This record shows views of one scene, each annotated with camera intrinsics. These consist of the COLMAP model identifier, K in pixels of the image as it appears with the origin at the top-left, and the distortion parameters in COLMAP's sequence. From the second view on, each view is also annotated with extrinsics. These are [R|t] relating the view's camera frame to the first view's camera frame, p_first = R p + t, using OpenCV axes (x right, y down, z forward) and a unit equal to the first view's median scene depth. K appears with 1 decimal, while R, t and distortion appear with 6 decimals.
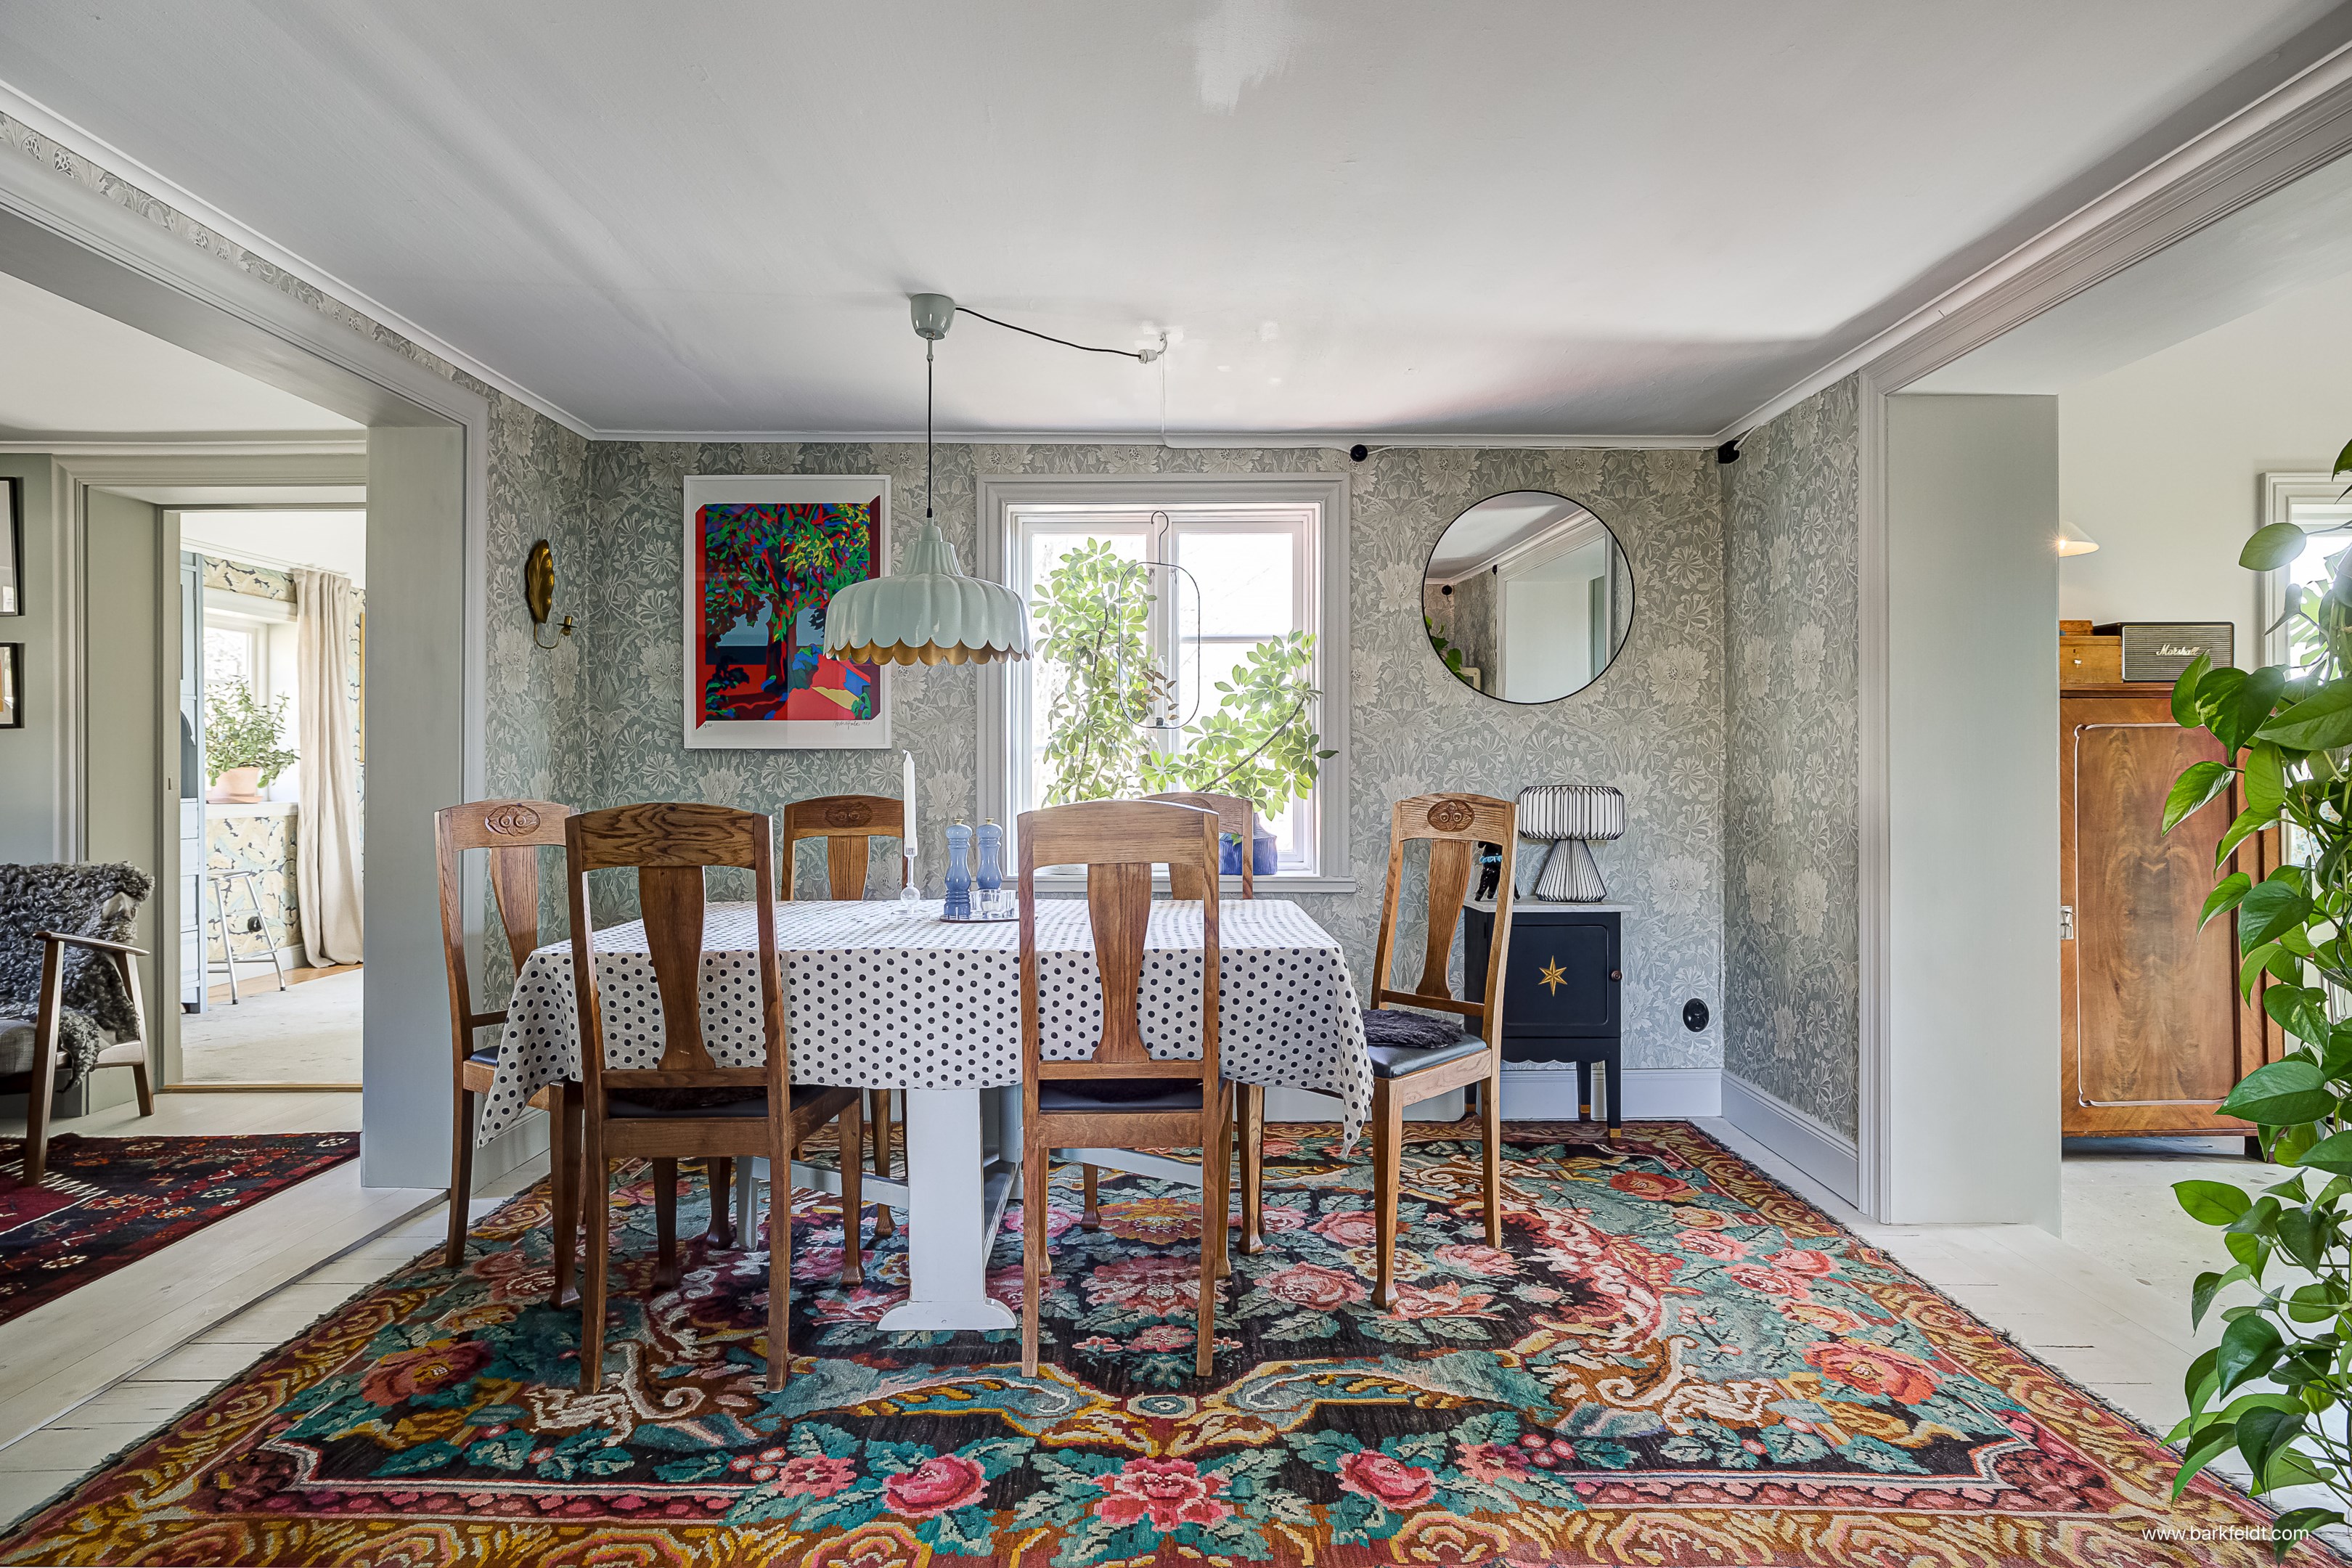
lens RADIAL K [[1281.3, 0, 1176.5], [0, 1281.3, 772.2], [0, 0, 1]] dist [-0.015996, 0.006291]
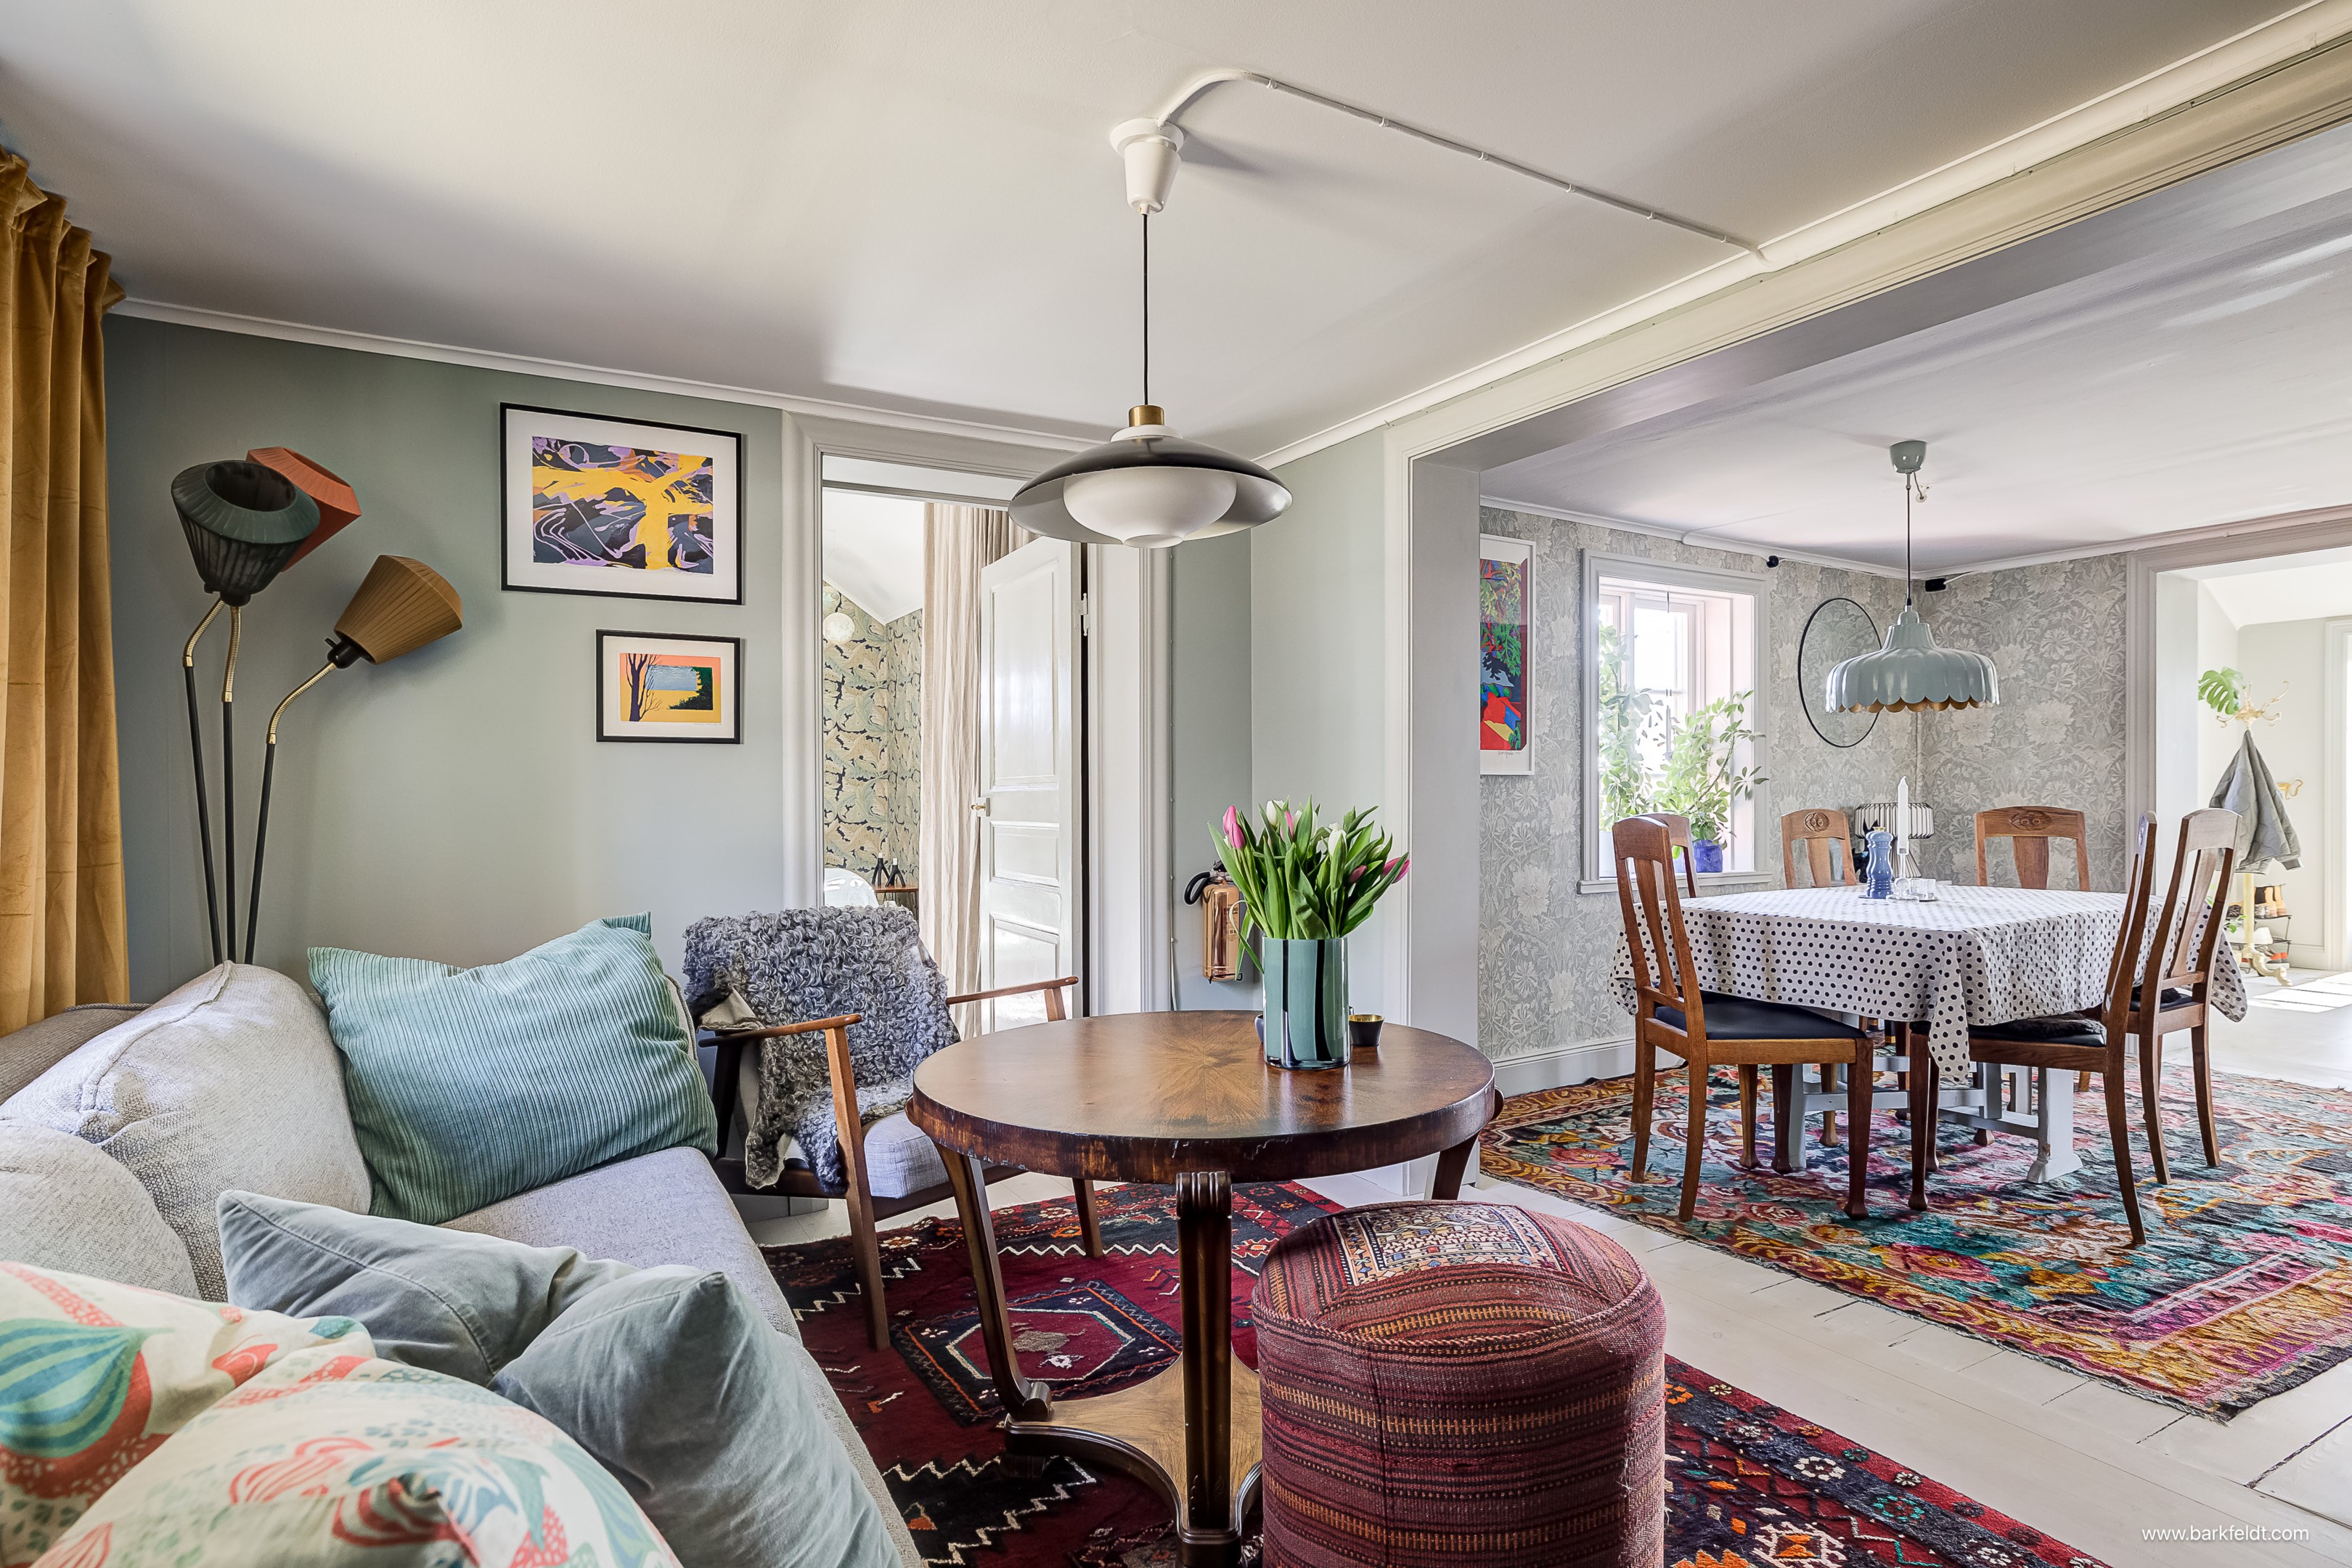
lens RADIAL K [[1218.1, 0, 1177.1], [0, 1218.1, 805.9], [0, 0, 1]] dist [-0.017005, 0.002040]
pose [[0.867438, -0.004178, 0.497528, -1.702809], [0.006136, 0.999979, -0.002301, 0.016657], [-0.497507, 0.005048, 0.867445, 0.317097]]
